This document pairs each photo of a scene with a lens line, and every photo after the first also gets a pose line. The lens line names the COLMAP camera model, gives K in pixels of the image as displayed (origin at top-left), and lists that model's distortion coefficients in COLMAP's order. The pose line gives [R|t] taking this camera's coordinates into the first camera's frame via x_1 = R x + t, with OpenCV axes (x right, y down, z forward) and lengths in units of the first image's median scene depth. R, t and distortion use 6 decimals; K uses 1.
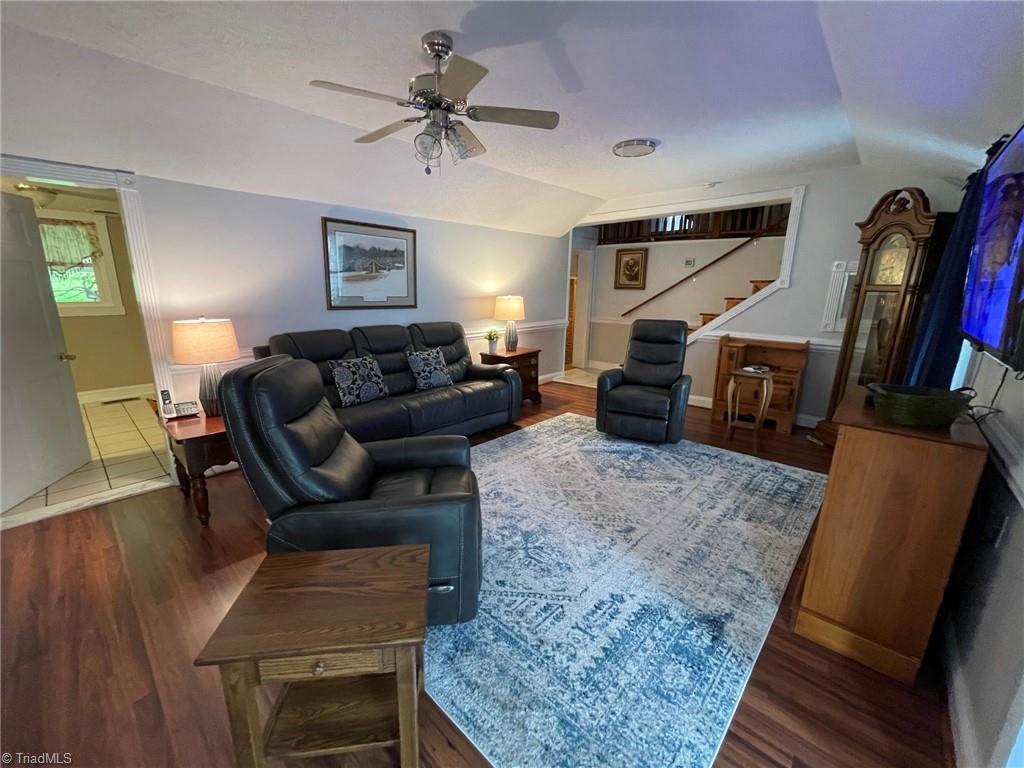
lens RADIAL K [[412.6, 0, 508.2], [0, 412.6, 386.2], [0, 0, 1]] dist [0.002544, 0.000335]
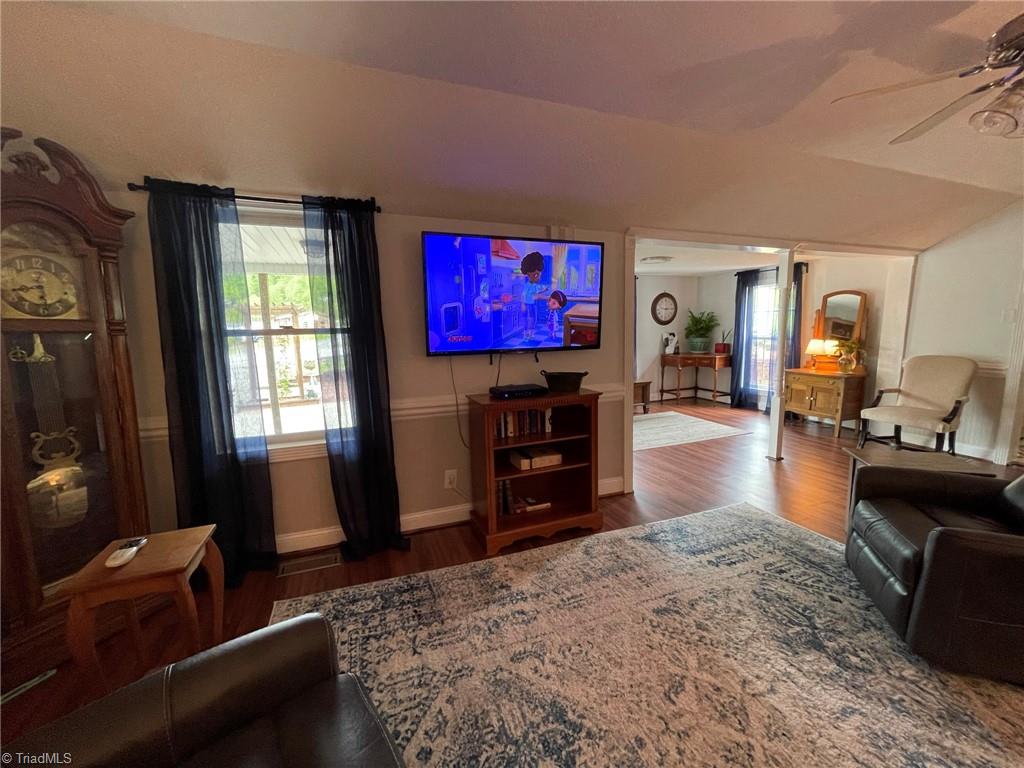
lens RADIAL K [[412.6, 0, 511.7], [0, 412.6, 384.8], [0, 0, 1]] dist [0.002544, 0.000335]
pose [[-0.895750, -0.053077, 0.441379, 0.240399], [0.114251, 0.932014, 0.343944, -0.403988], [-0.429627, 0.358516, -0.828787, 1.749598]]
